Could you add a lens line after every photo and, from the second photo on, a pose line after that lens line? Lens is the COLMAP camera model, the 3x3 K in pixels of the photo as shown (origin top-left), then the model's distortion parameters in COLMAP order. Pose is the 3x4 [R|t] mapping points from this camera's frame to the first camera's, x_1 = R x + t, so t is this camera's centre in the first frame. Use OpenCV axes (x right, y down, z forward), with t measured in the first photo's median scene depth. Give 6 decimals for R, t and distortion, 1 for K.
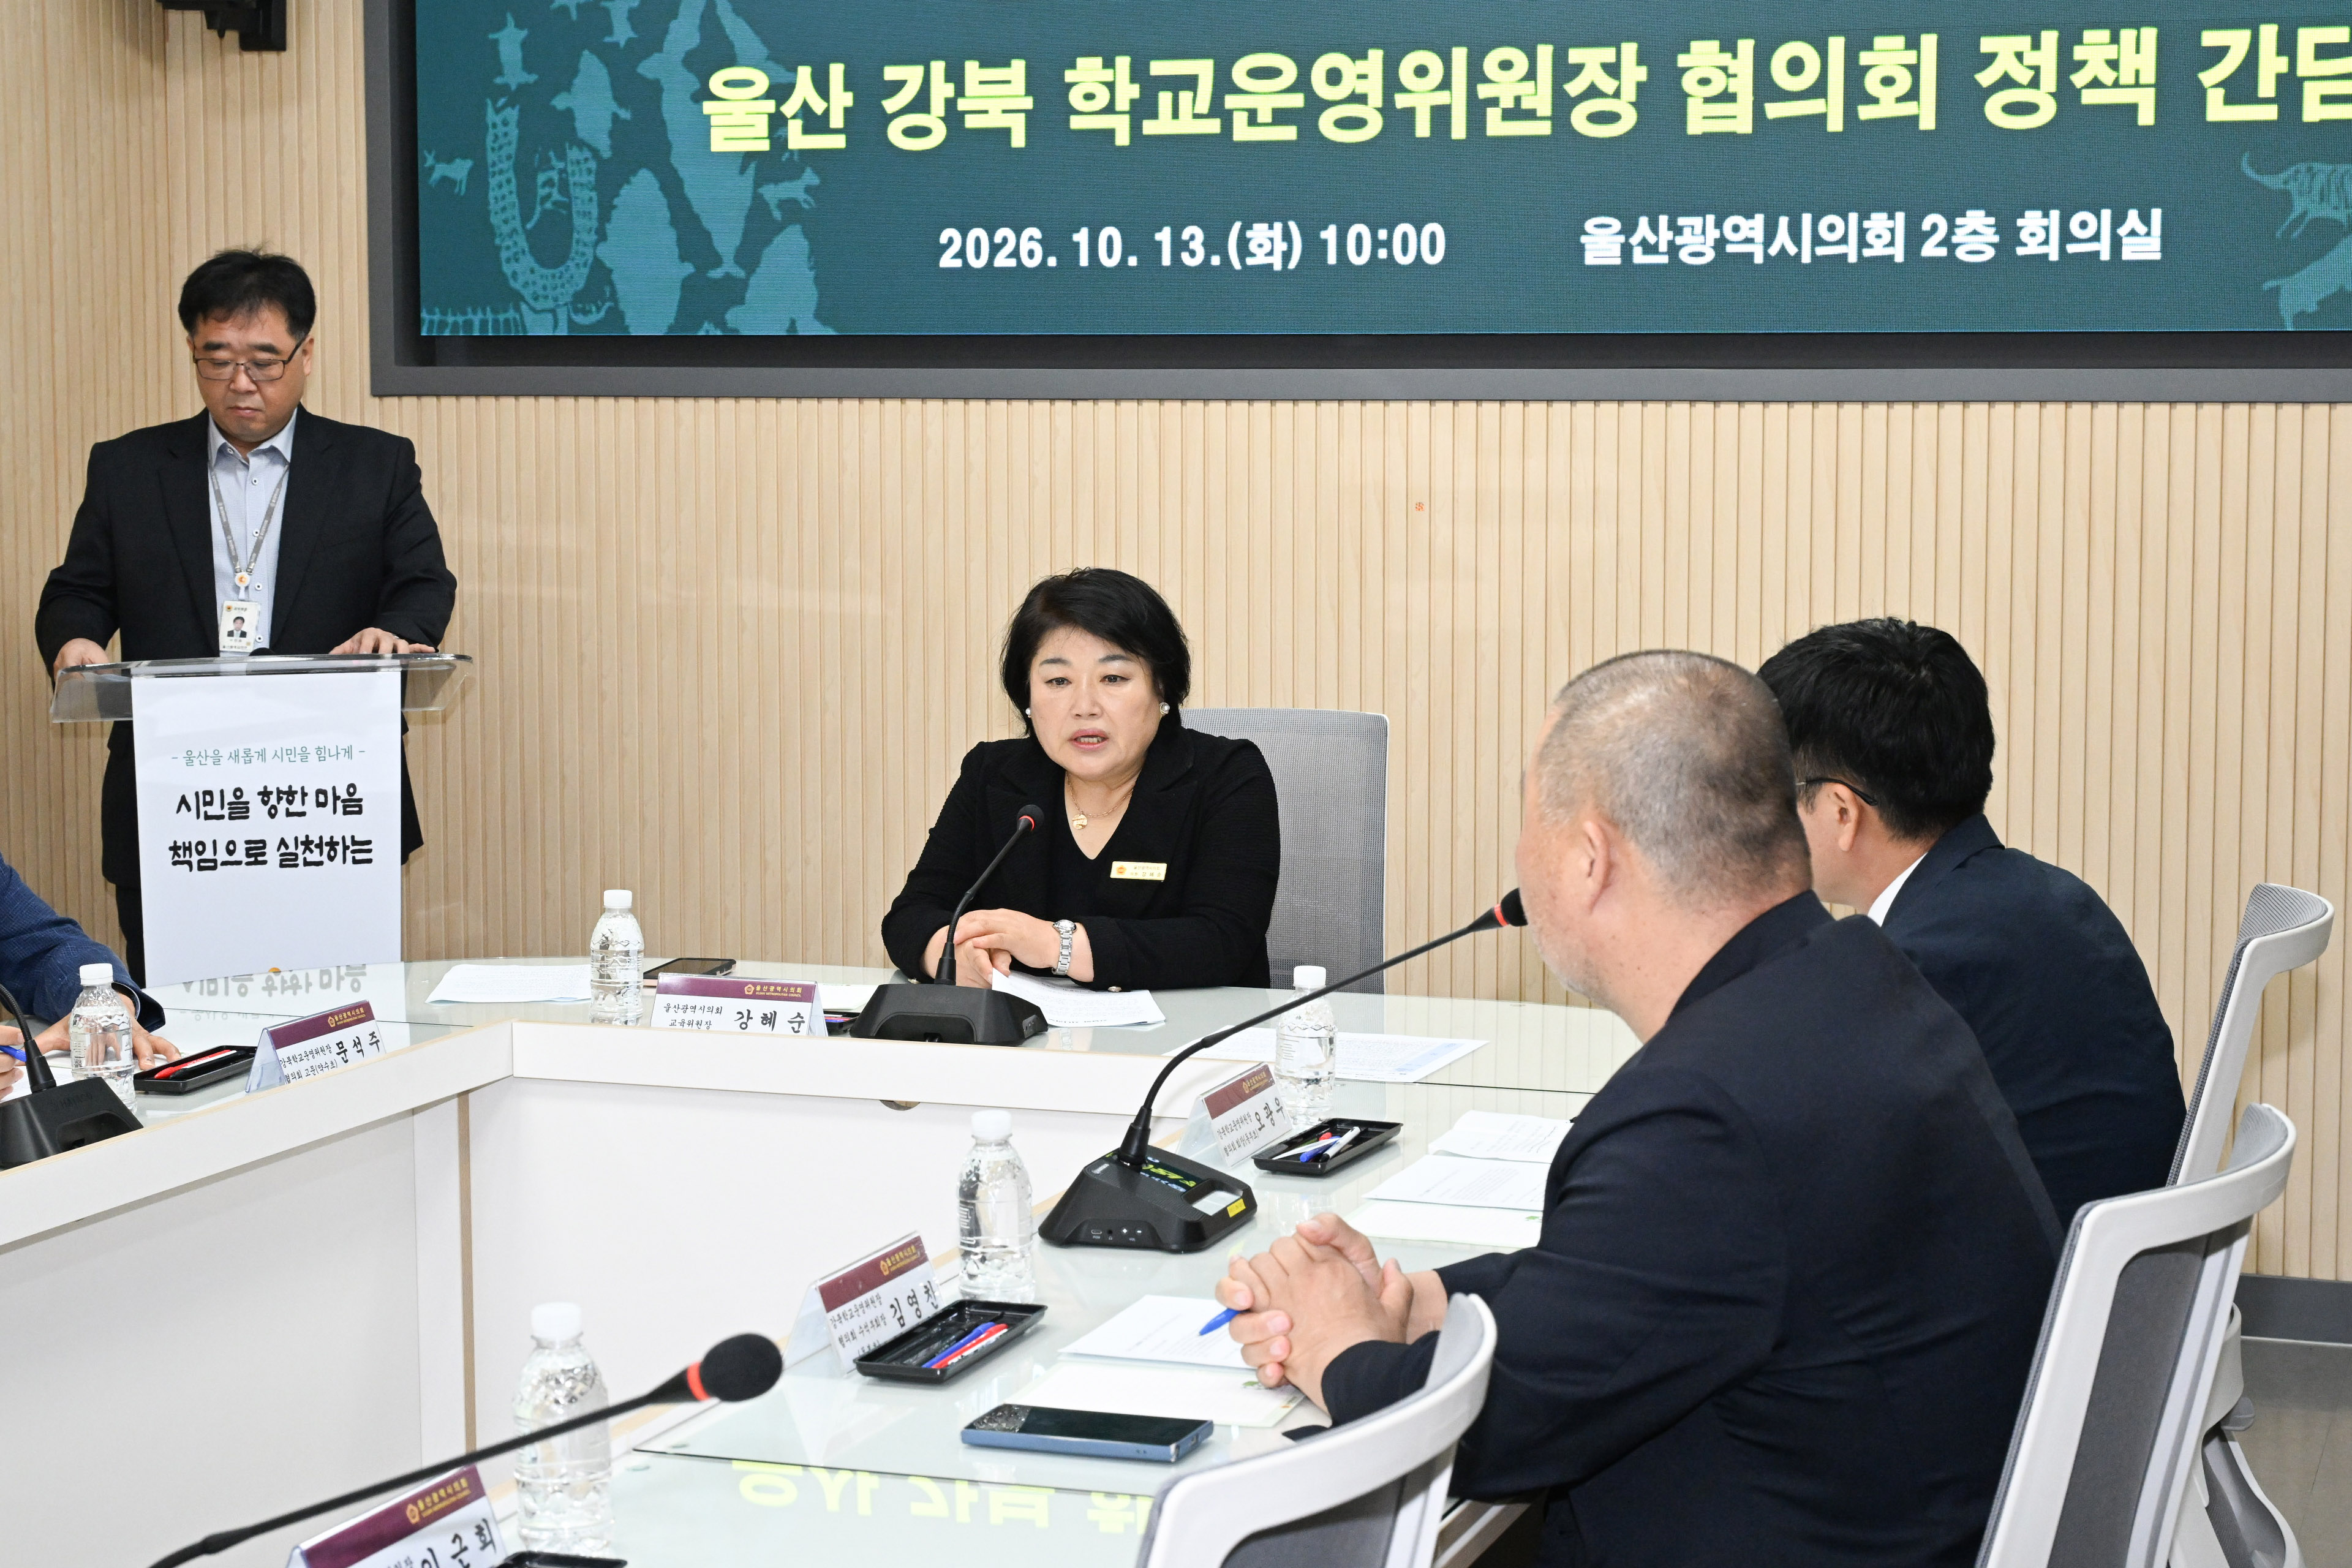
lens RADIAL K [[3963.6, 0, 1230.1], [0, 3963.6, 774.2], [0, 0, 1]] dist [-0.005066, -0.011296]
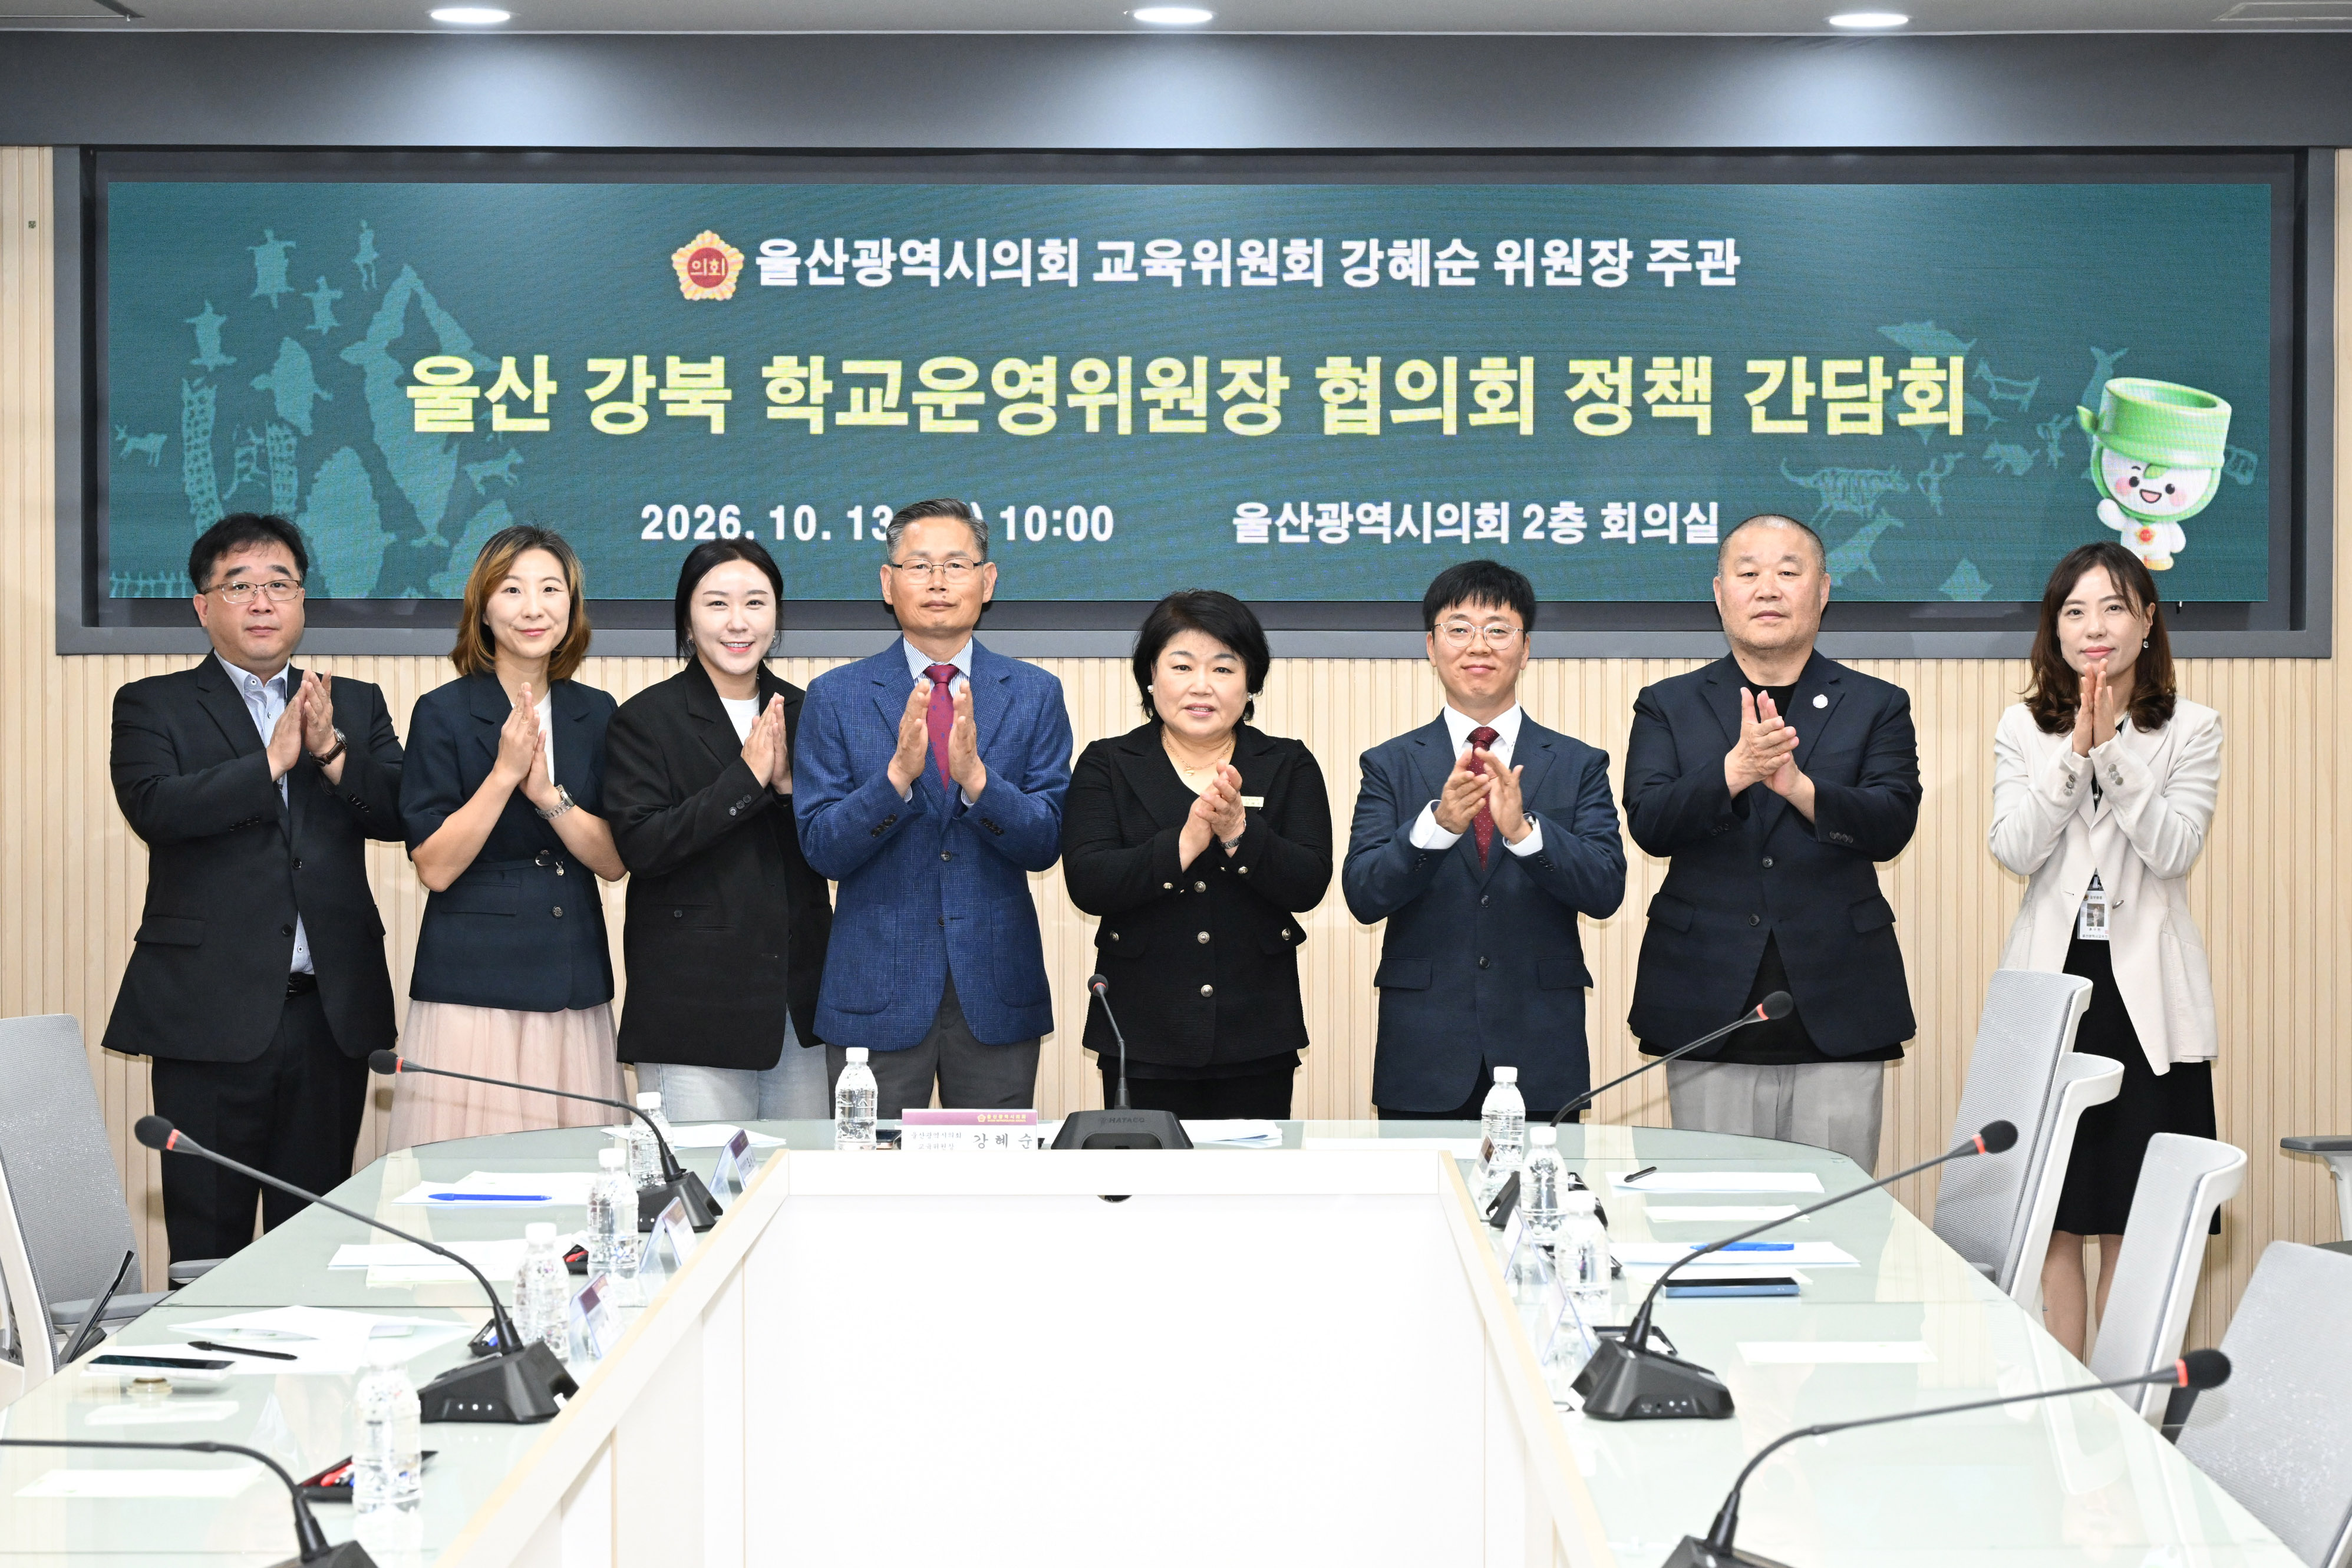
lens RADIAL K [[5252.0, 0, 1168.6], [0, 5252.0, 779.0], [0, 0, 1]] dist [-0.031858, 0.425842]
pose [[0.948119, -0.010372, 0.317747, -0.432809], [0.030733, 0.997777, -0.059132, 0.033258], [-0.316427, 0.065829, 0.946330, -0.469916]]
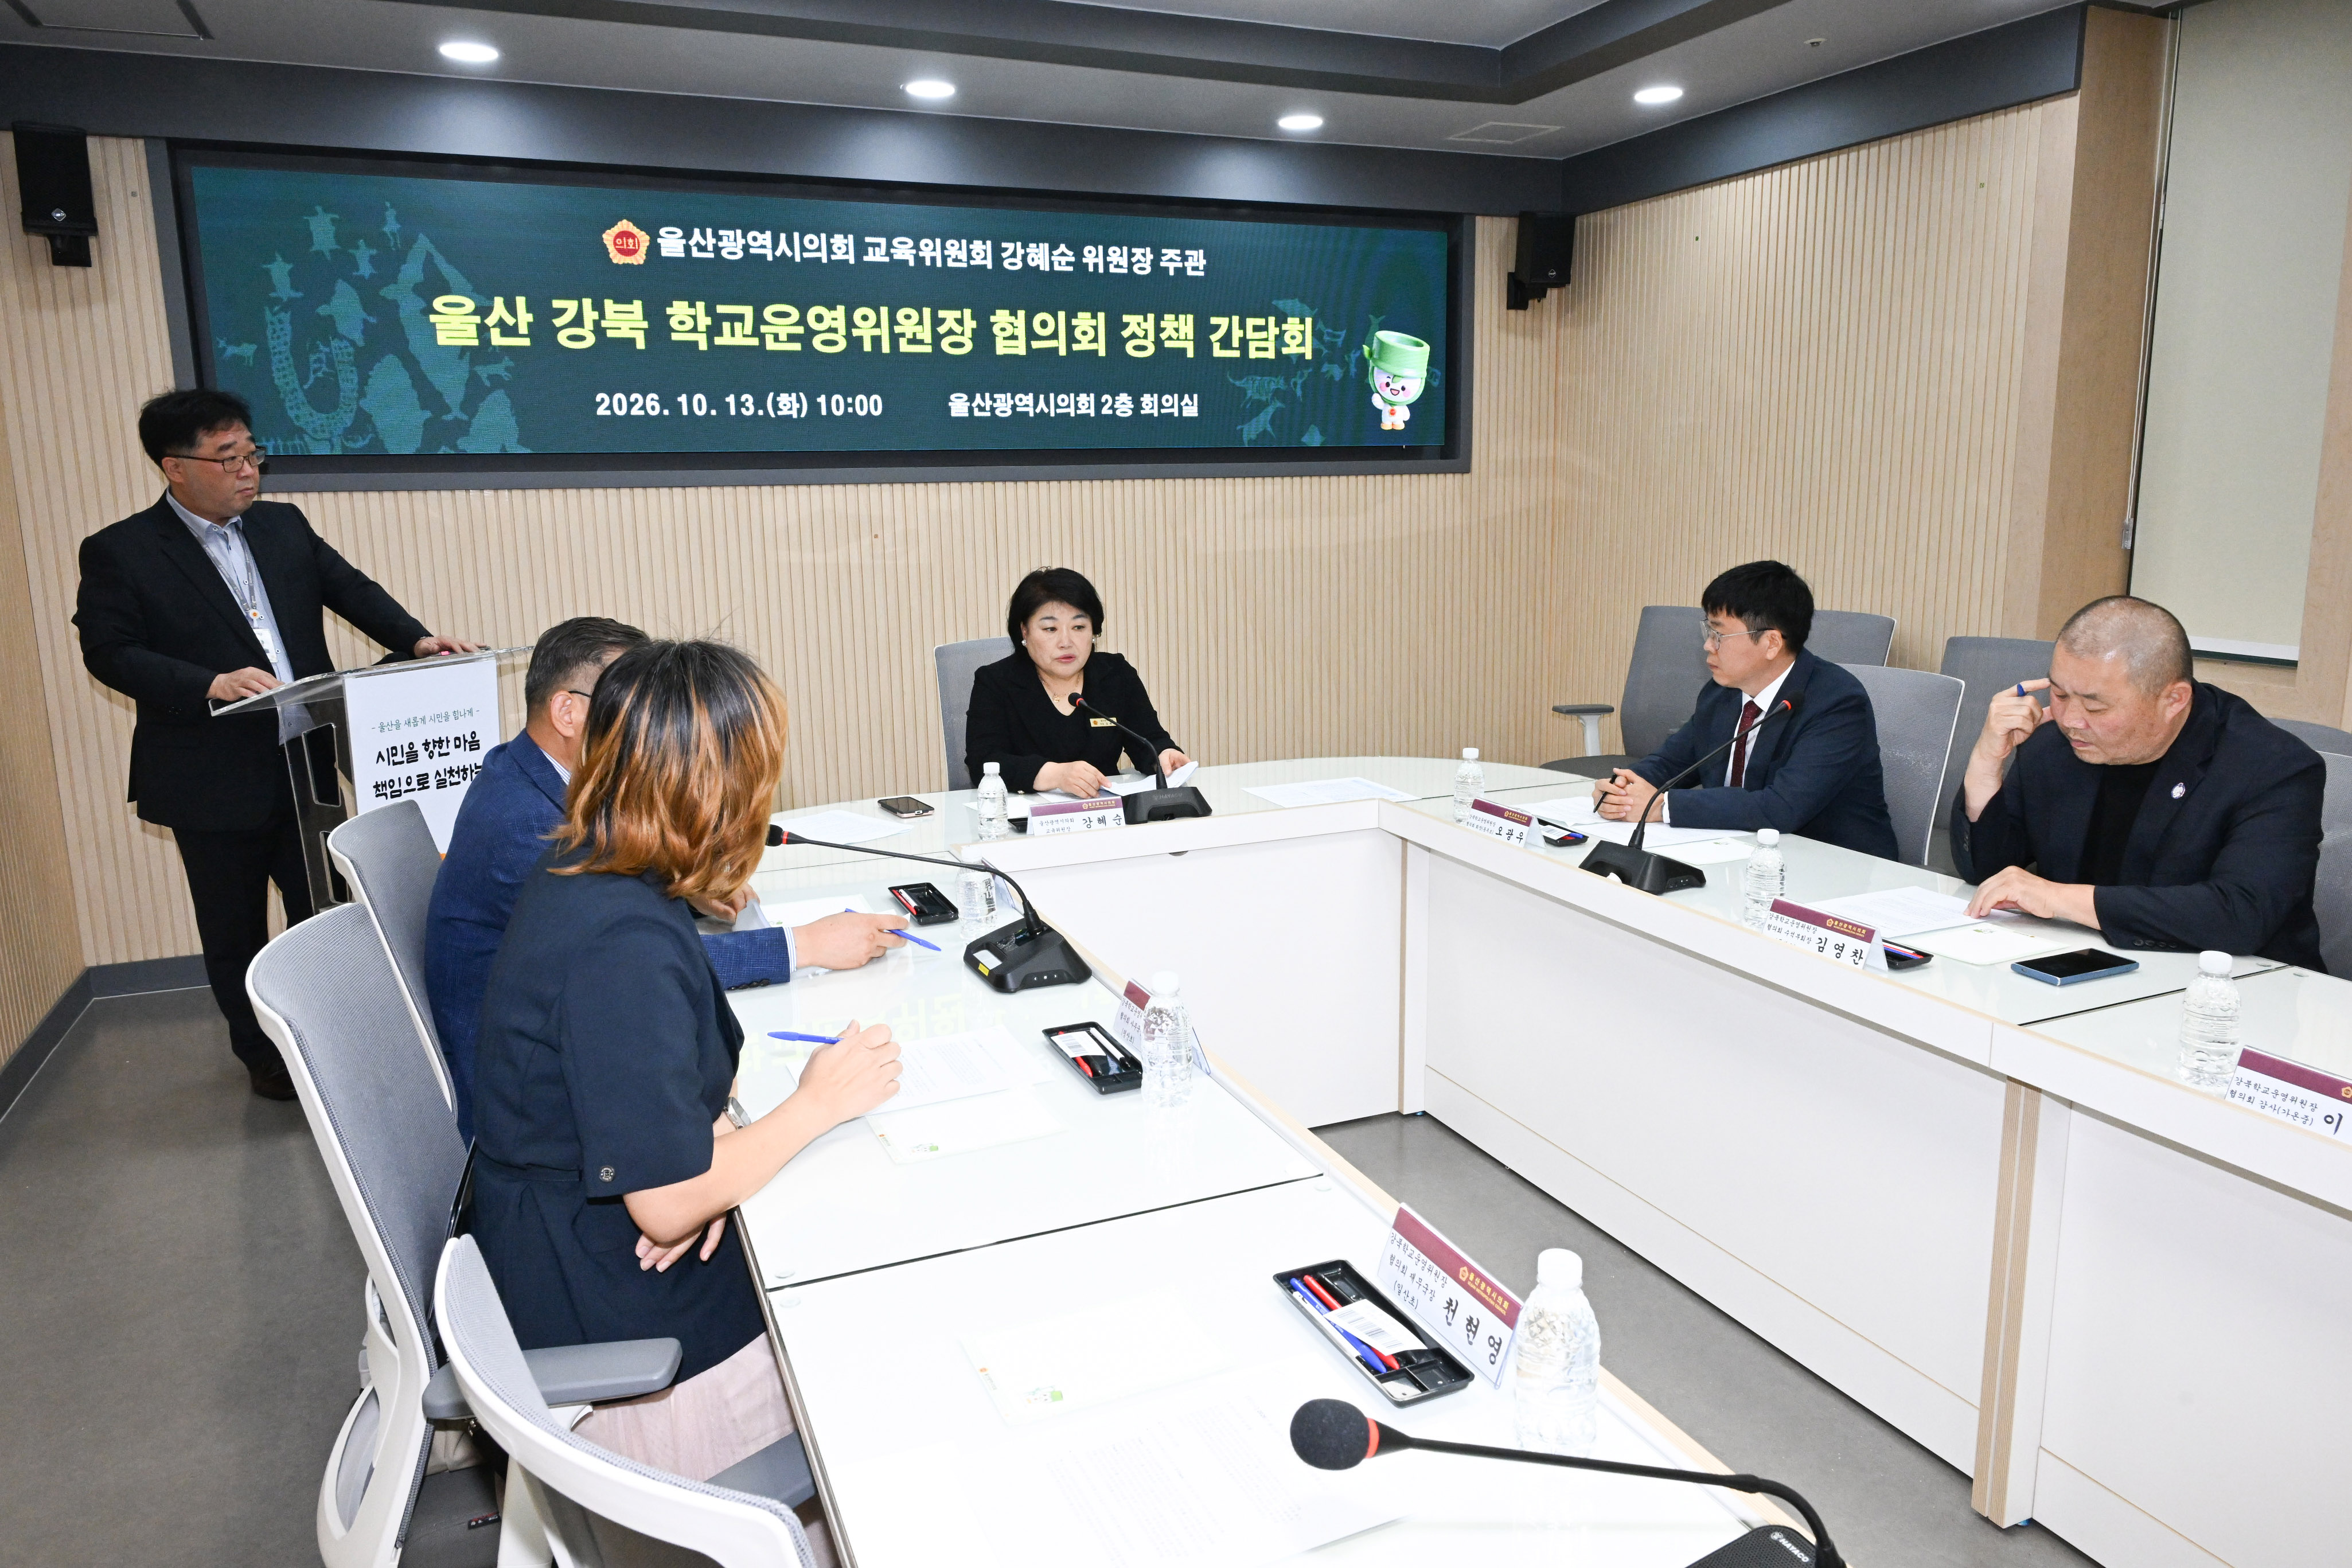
lens RADIAL K [[1567.1, 0, 1174.0], [0, 1567.1, 769.8], [0, 0, 1]] dist [-0.003591, -0.001563]
pose [[0.739796, -0.137431, 0.658646, -0.401513], [0.081075, 0.989993, 0.115505, -0.030435], [-0.667928, -0.032051, 0.743535, 0.306255]]
